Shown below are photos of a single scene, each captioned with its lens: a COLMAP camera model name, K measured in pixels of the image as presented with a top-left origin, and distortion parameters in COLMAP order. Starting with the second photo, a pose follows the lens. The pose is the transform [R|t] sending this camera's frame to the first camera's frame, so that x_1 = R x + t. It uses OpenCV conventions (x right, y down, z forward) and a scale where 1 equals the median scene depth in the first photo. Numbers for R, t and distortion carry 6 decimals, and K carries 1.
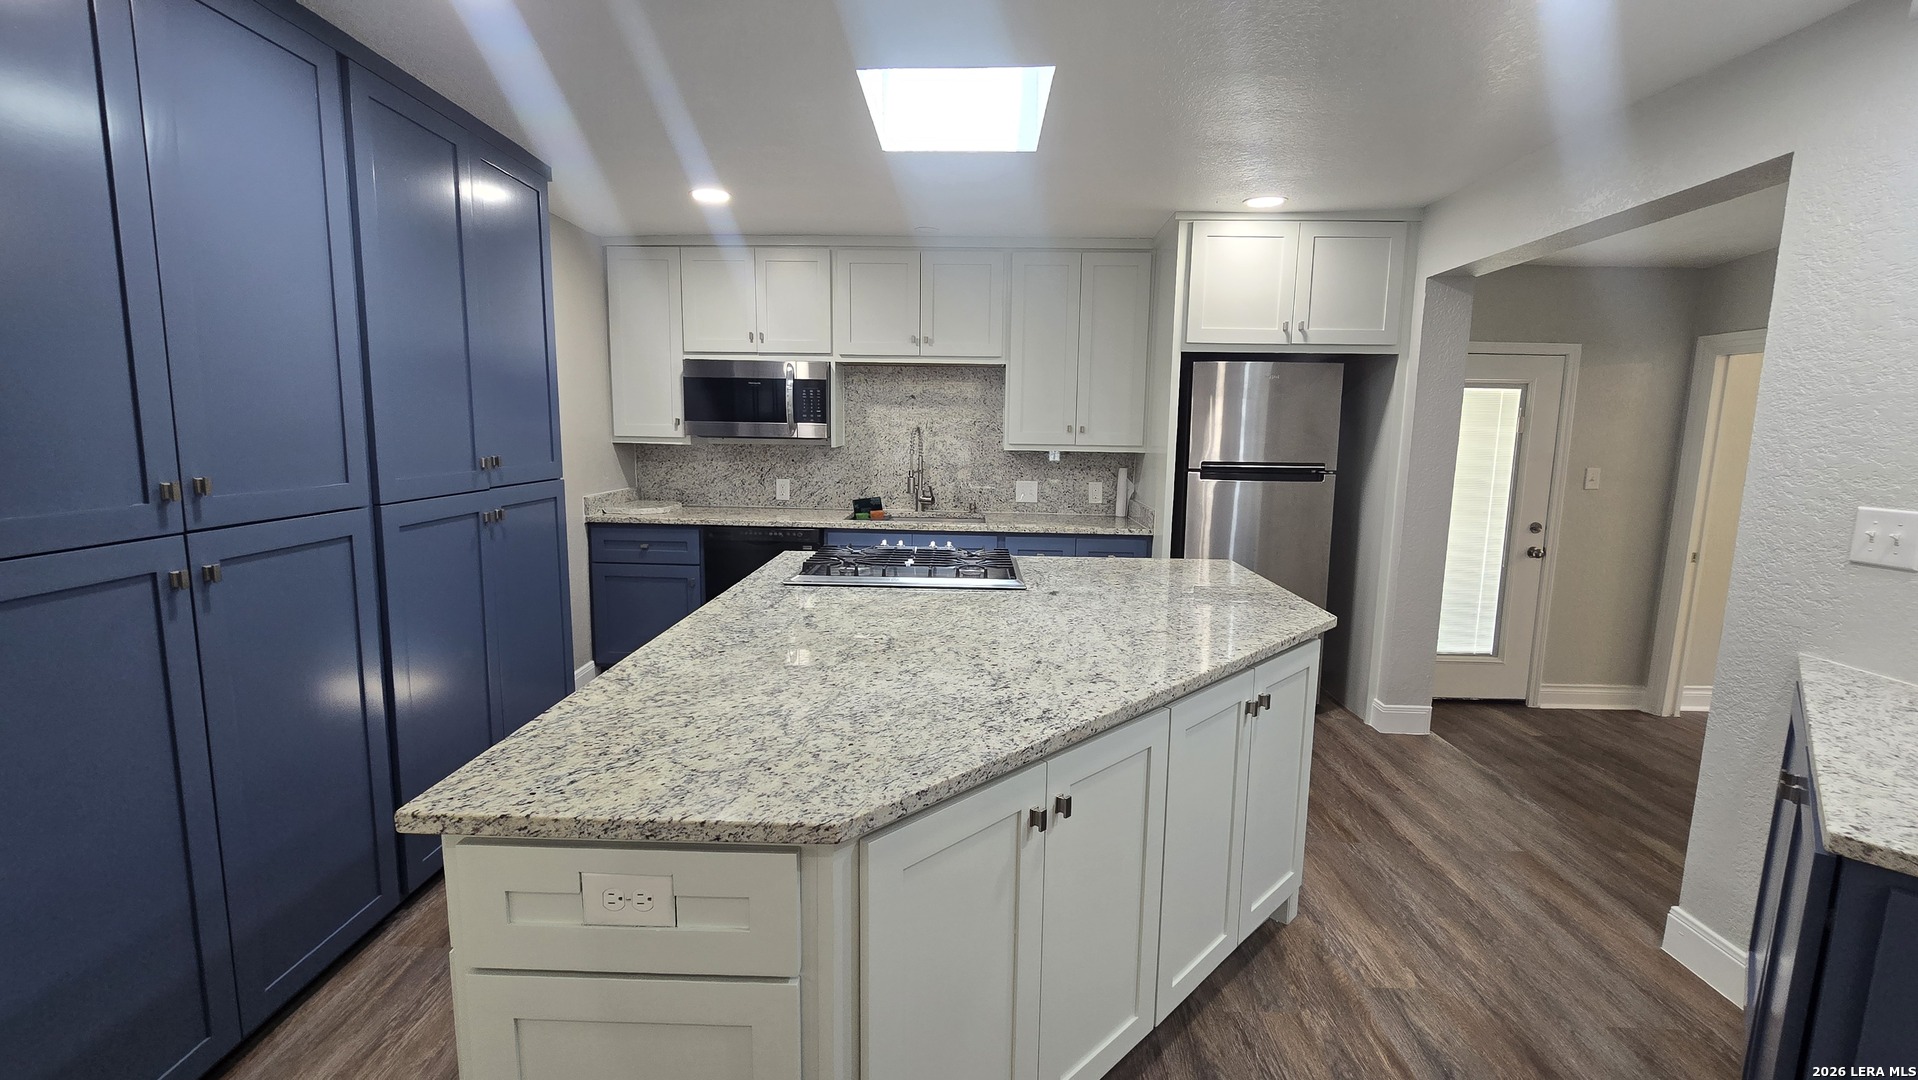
lens RADIAL K [[791.3, 0, 959.4], [0, 791.3, 530.7], [0, 0, 1]] dist [-0.003160, 0.000417]
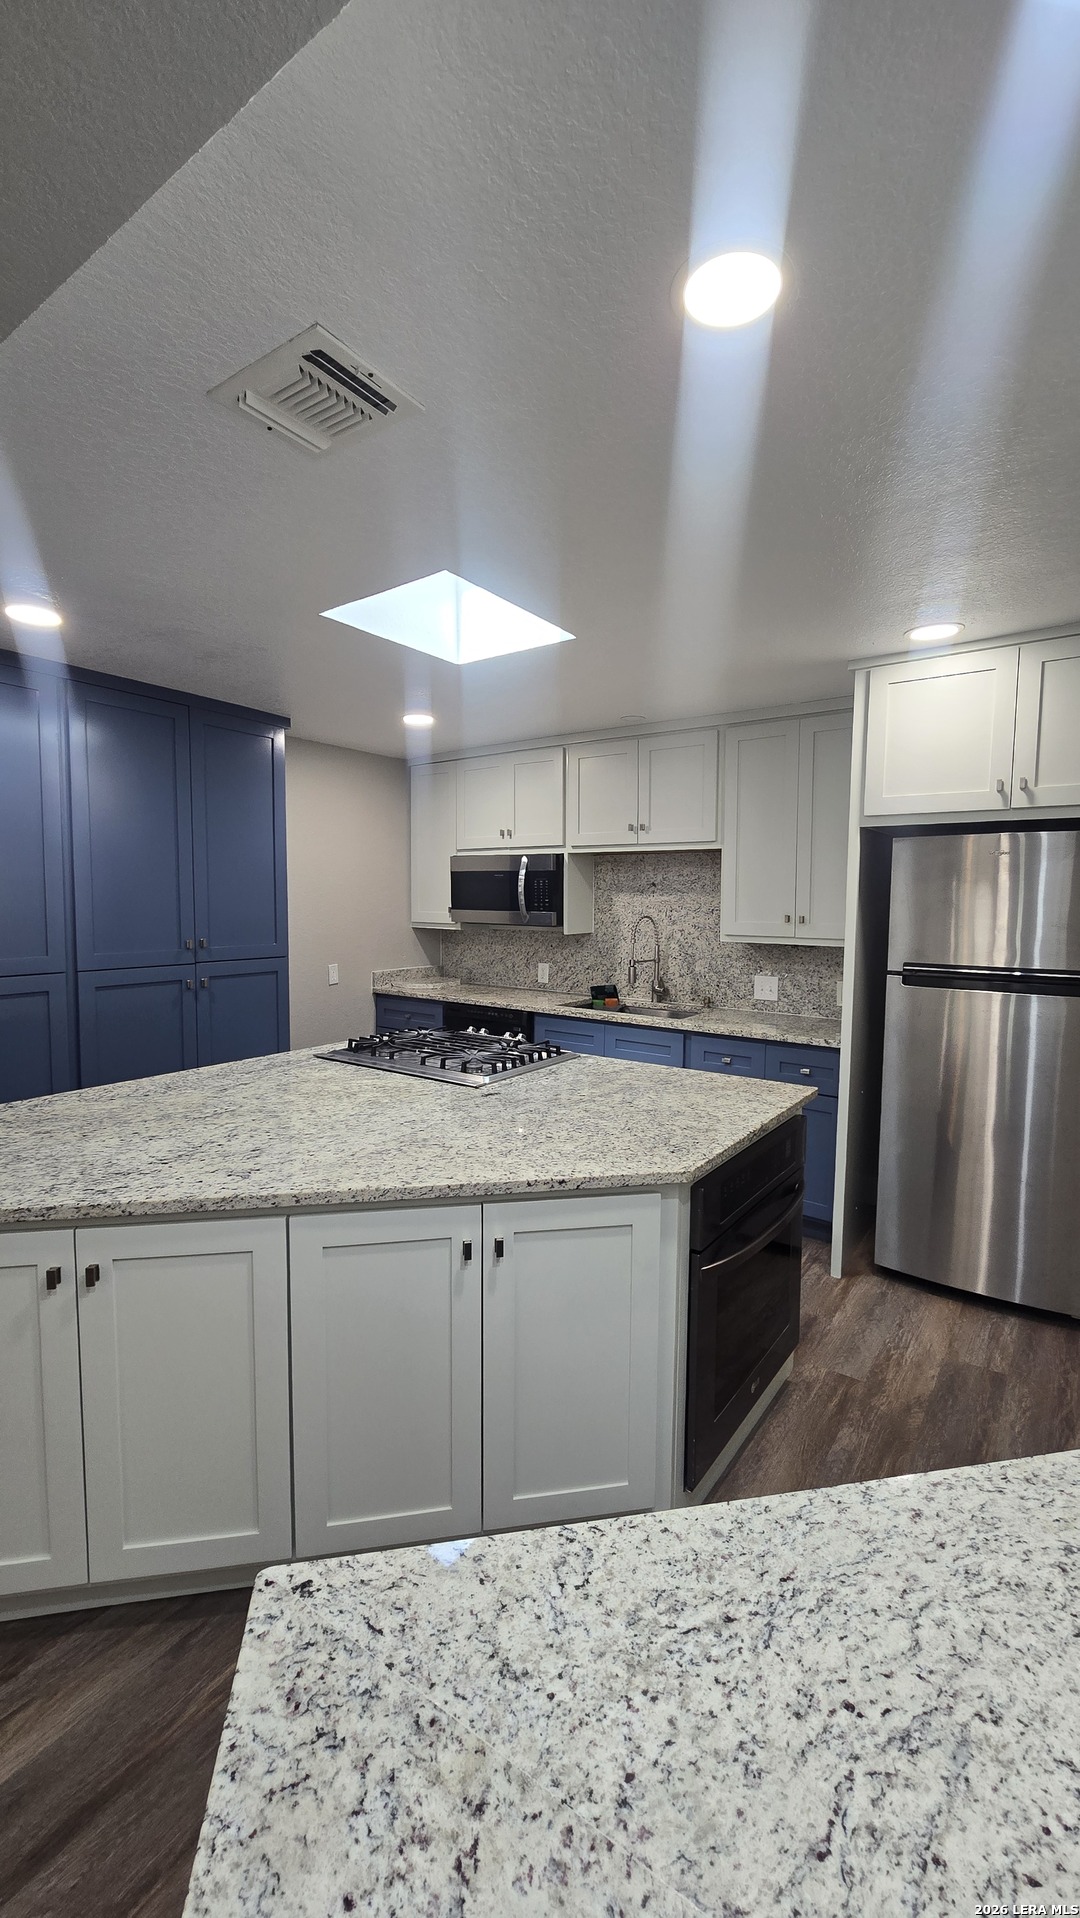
lens RADIAL K [[791.3, 0, 549.2], [0, 791.3, 955.7], [0, 0, 1]] dist [-0.003160, 0.000417]
pose [[0.828599, 0.033899, -0.558816, 0.413708], [-0.072614, 0.996241, -0.047237, -0.028407], [0.555114, 0.079718, 0.827945, 0.137153]]
